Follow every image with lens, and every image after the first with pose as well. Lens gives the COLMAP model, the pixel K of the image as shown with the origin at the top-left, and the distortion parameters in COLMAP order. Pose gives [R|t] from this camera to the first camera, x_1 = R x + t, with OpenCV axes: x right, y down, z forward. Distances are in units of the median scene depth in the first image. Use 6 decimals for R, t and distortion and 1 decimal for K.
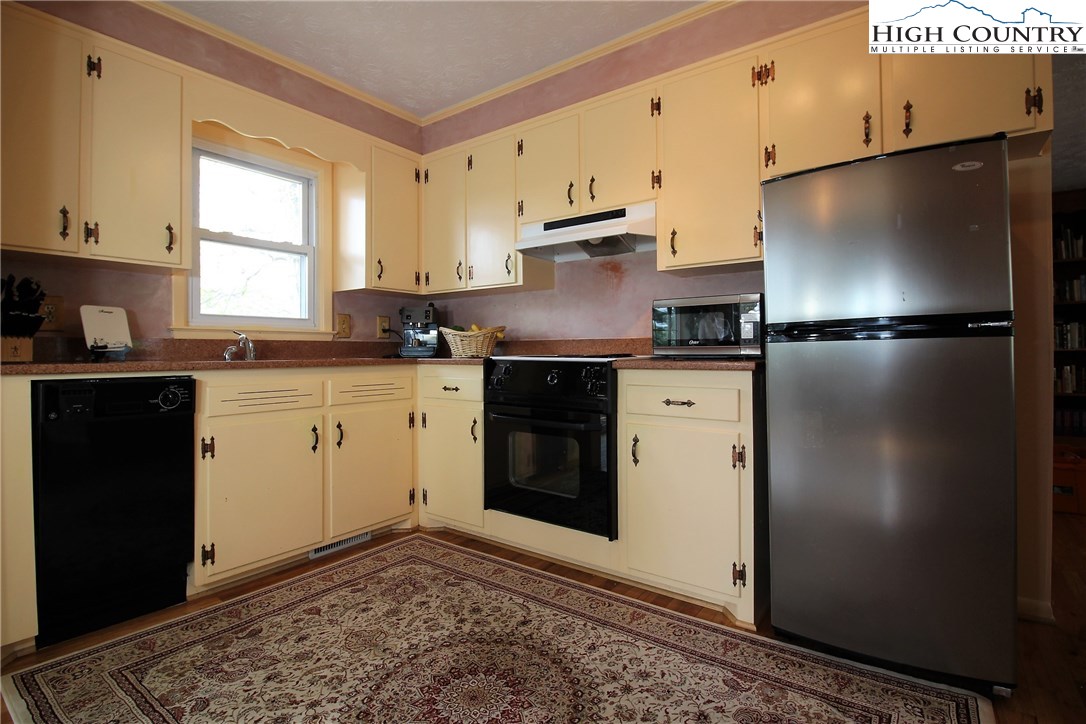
lens RADIAL K [[527.6, 0, 487.5], [0, 527.6, 350.5], [0, 0, 1]] dist [-0.015880, -0.002447]
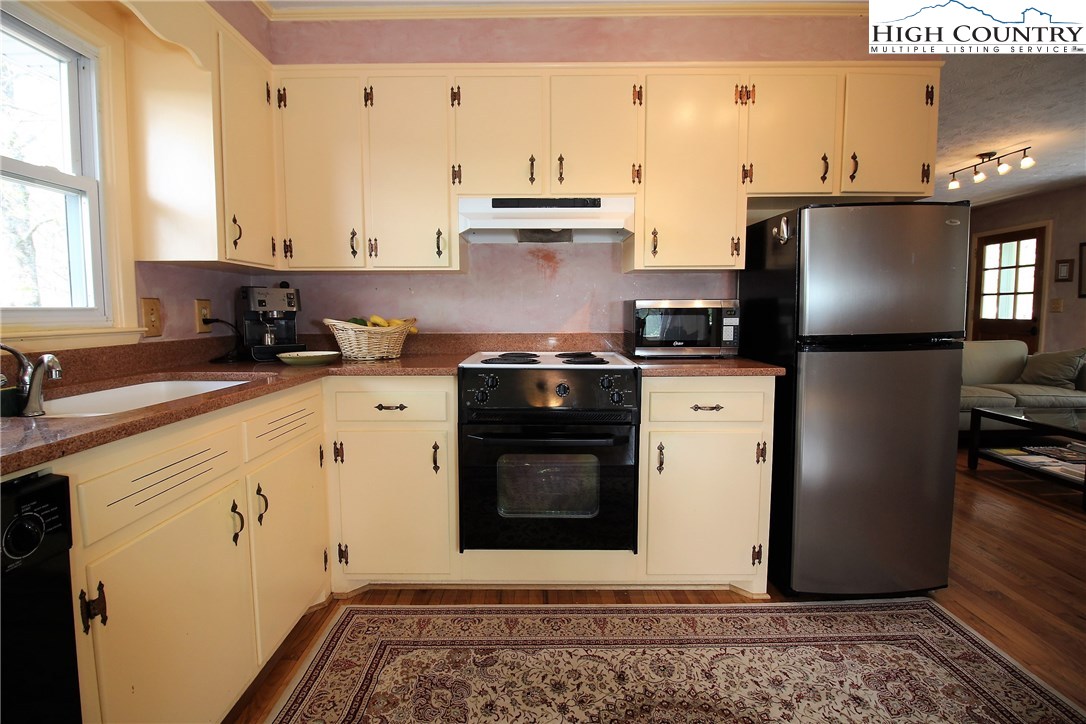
lens RADIAL K [[527.6, 0, 532.8], [0, 527.6, 355.5], [0, 0, 1]] dist [-0.015880, -0.002447]
pose [[0.778556, -0.053675, 0.625275, -0.438840], [0.003748, 0.996716, 0.080894, -0.070394], [-0.627564, -0.060637, 0.776200, 0.344963]]
